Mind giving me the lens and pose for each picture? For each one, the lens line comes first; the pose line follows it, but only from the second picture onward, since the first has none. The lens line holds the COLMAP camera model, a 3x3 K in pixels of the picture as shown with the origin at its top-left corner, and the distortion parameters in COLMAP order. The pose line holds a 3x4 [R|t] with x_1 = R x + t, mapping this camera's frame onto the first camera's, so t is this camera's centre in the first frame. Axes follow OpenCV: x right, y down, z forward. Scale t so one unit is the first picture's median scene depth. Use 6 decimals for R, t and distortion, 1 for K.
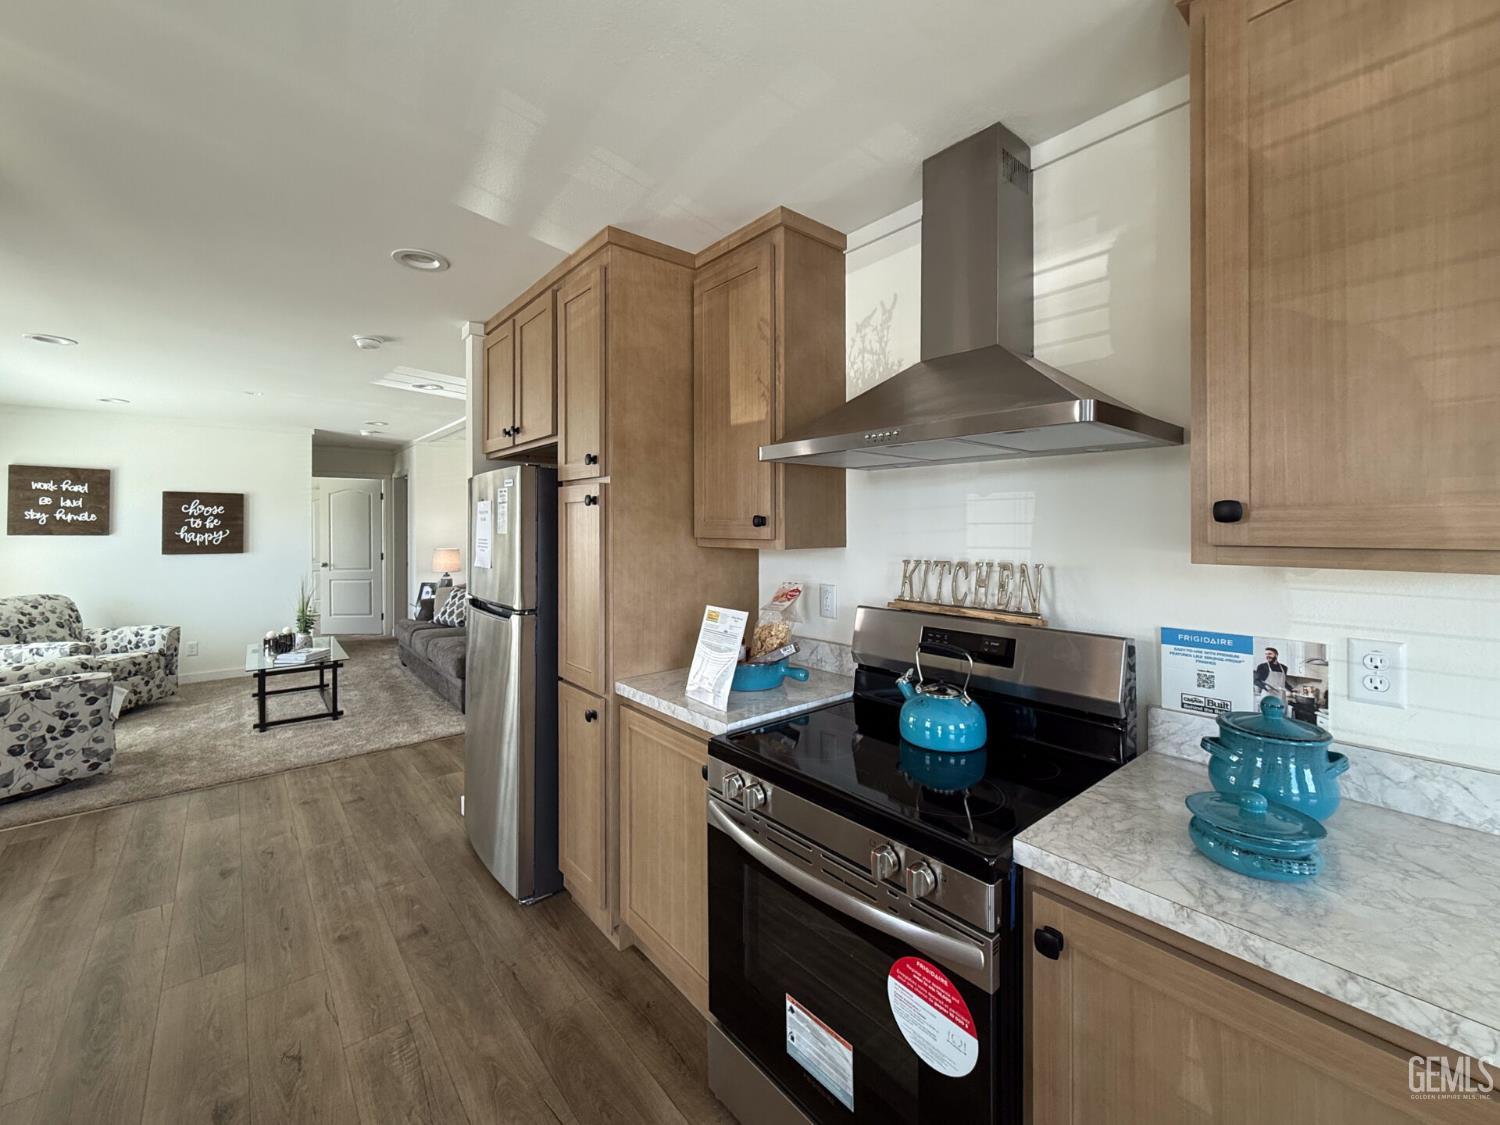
lens RADIAL K [[623.0, 0, 741.4], [0, 623.0, 516.4], [0, 0, 1]] dist [-0.001301, 0.000808]
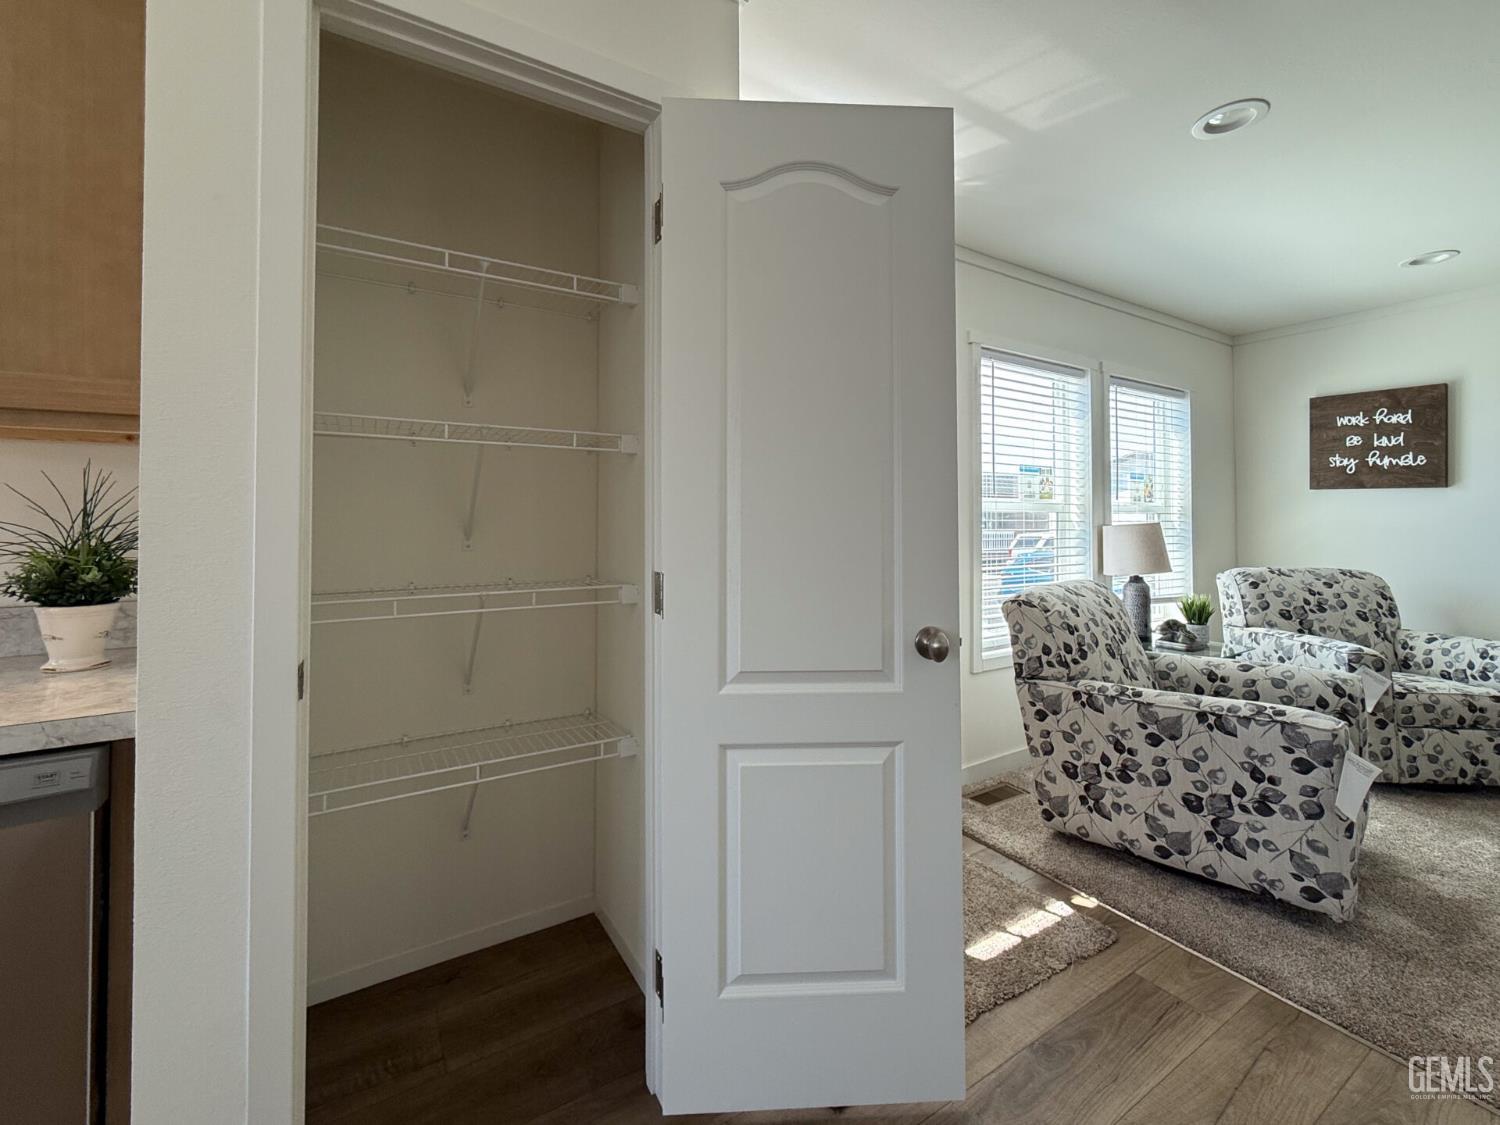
lens RADIAL K [[625.7, 0, 743.6], [0, 625.7, 509.5], [0, 0, 1]] dist [-0.001077, 0.000048]
pose [[-0.144722, -0.008994, -0.989432, -0.466338], [0.011509, 0.999876, -0.010772, 0.083855], [0.989405, -0.012946, -0.144600, 0.627654]]
